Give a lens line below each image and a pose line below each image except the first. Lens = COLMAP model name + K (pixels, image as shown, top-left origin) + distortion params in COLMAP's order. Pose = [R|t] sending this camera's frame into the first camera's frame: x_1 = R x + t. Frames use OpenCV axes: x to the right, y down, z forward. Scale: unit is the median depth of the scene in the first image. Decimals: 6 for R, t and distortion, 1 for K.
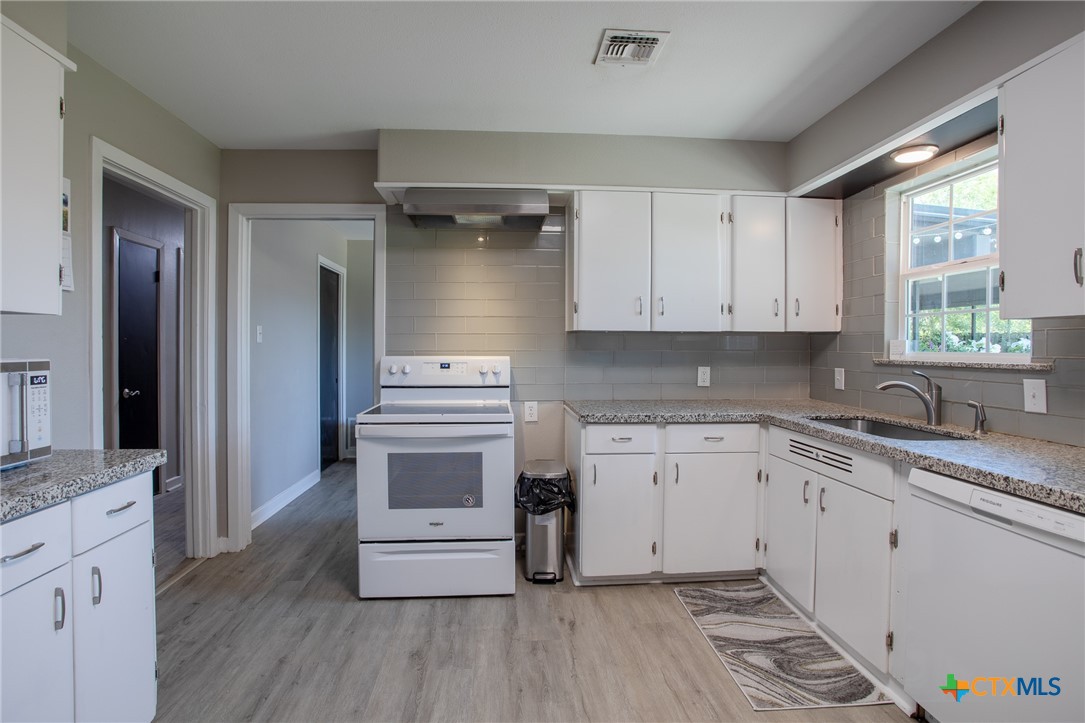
lens RADIAL K [[533.9, 0, 532.6], [0, 533.9, 351.0], [0, 0, 1]] dist [-0.082077, 0.036497]
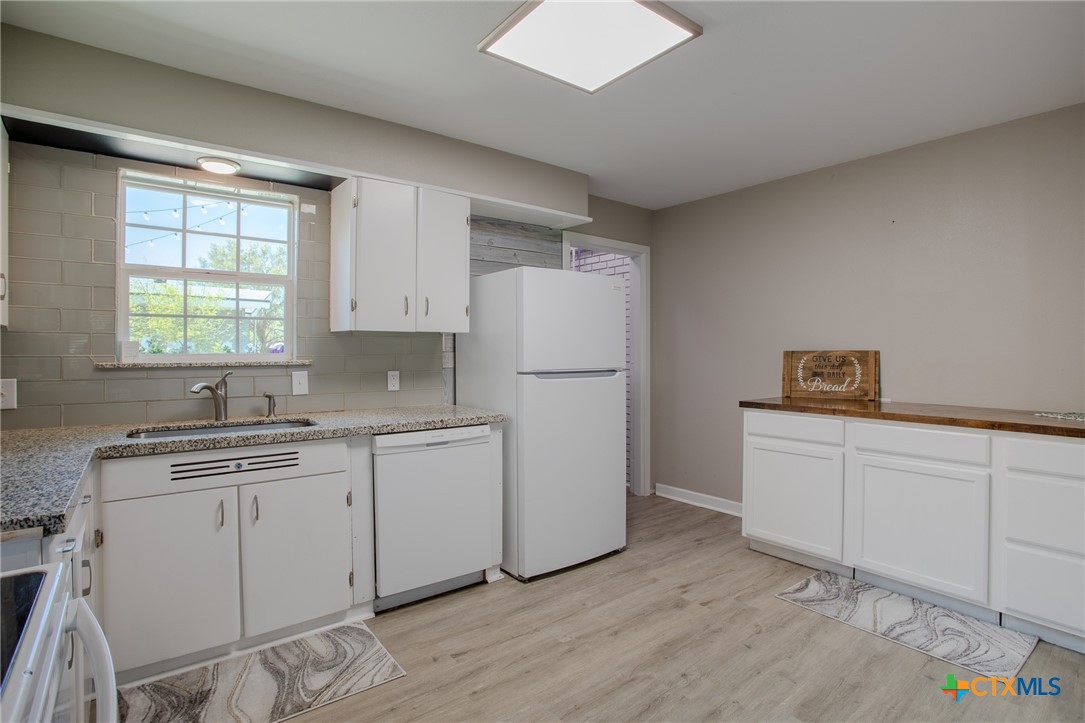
lens RADIAL K [[533.9, 0, 532.6], [0, 533.9, 351.0], [0, 0, 1]] dist [-0.082077, 0.036497]
pose [[-0.552578, -0.004242, 0.833450, -0.547823], [0.005787, 0.999943, 0.008925, -0.009497], [-0.833441, 0.009755, -0.552522, 1.161992]]
